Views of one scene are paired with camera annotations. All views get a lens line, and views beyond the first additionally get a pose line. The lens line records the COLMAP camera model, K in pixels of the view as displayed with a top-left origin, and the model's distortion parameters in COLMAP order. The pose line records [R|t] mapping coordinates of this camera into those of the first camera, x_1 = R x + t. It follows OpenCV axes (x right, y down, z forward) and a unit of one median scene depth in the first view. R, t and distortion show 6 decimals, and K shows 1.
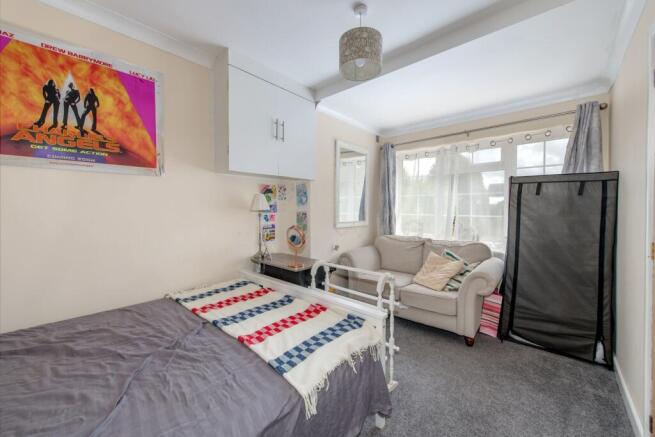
lens RADIAL K [[260.0, 0, 328.9], [0, 260.0, 215.1], [0, 0, 1]] dist [-0.000341, -0.000288]
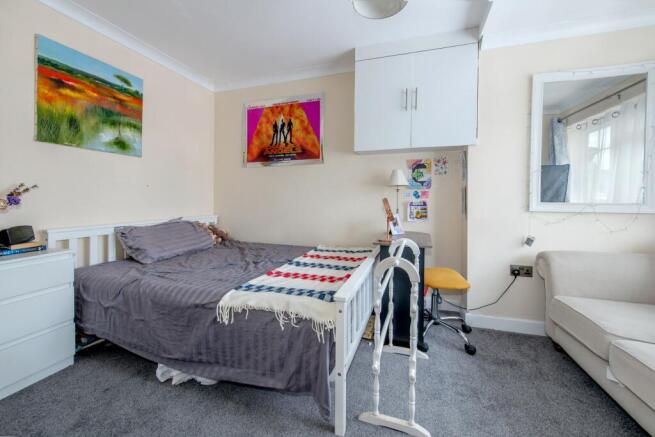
lens RADIAL K [[260.0, 0, 344.5], [0, 260.0, 204.3], [0, 0, 1]] dist [-0.000341, -0.000288]
pose [[0.415549, 0.008407, -0.909532, 0.775042], [-0.025061, 0.999683, -0.002210, 0.083105], [0.909225, 0.023712, 0.415628, 0.552617]]
